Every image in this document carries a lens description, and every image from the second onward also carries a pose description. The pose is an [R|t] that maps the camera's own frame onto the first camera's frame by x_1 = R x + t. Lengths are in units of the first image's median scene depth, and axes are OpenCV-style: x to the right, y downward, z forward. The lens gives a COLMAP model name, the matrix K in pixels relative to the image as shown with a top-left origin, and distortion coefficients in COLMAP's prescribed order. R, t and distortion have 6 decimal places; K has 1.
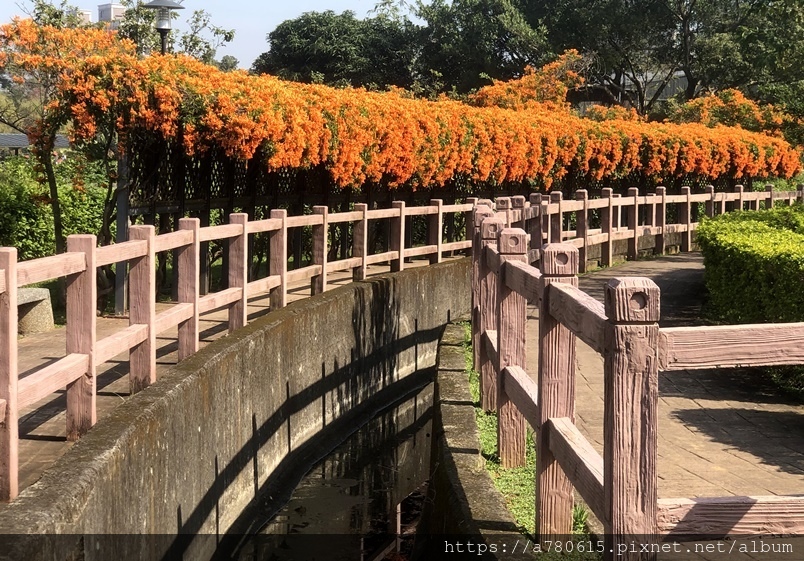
lens RADIAL K [[1713.3, 0, 429.1], [0, 1713.3, 256.3], [0, 0, 1]] dist [0.135950, 0.000000]
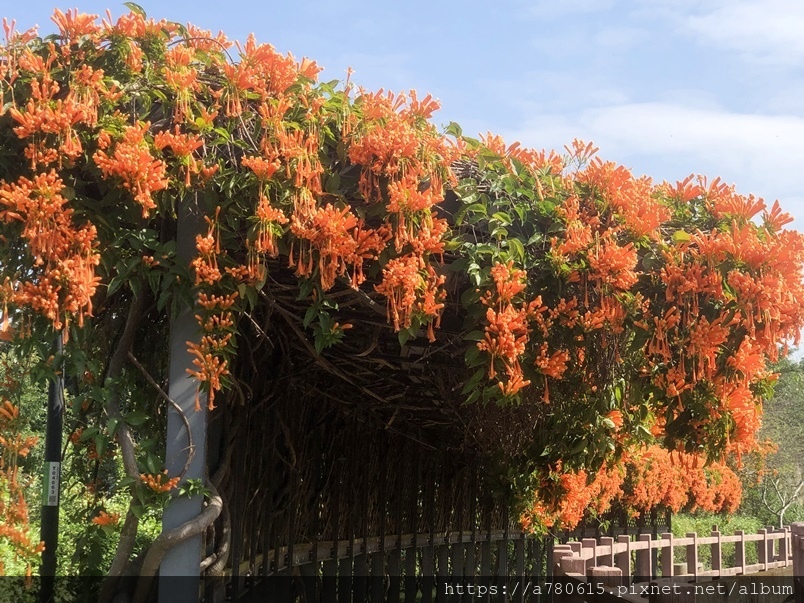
lens RADIAL K [[1609.6, 0, 404.6], [0, 1609.6, 298.6], [0, 0, 1]] dist [0.088611, 0.000000]
pose [[0.978456, 0.023248, 0.205143, -0.143632], [0.014035, 0.983851, -0.178437, -0.022711], [-0.205978, 0.177472, 0.962329, 0.562333]]
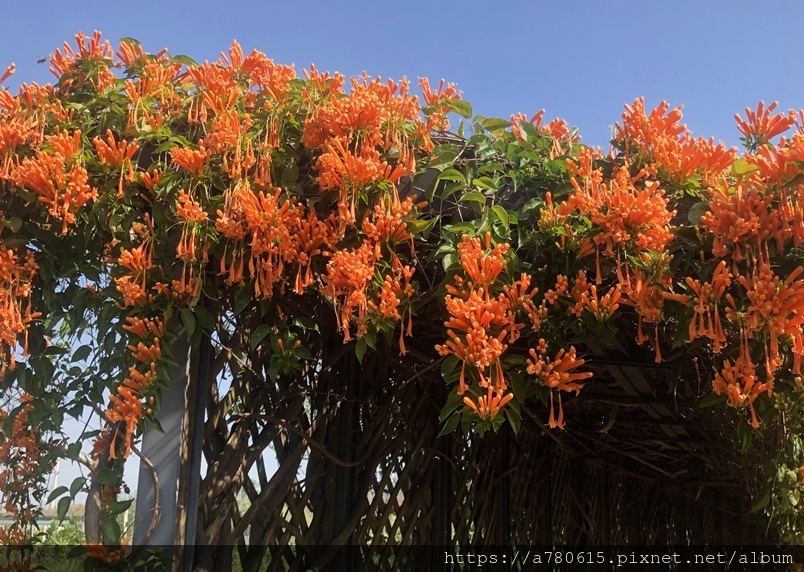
lens RADIAL K [[920.4, 0, 418.8], [0, 920.4, 313.0], [0, 0, 1]] dist [0.089001, 0.000000]
pose [[0.985527, -0.053853, -0.160734, -0.093735], [0.001800, 0.951467, -0.307747, -0.029076], [0.169506, 0.303003, 0.937793, 0.654742]]
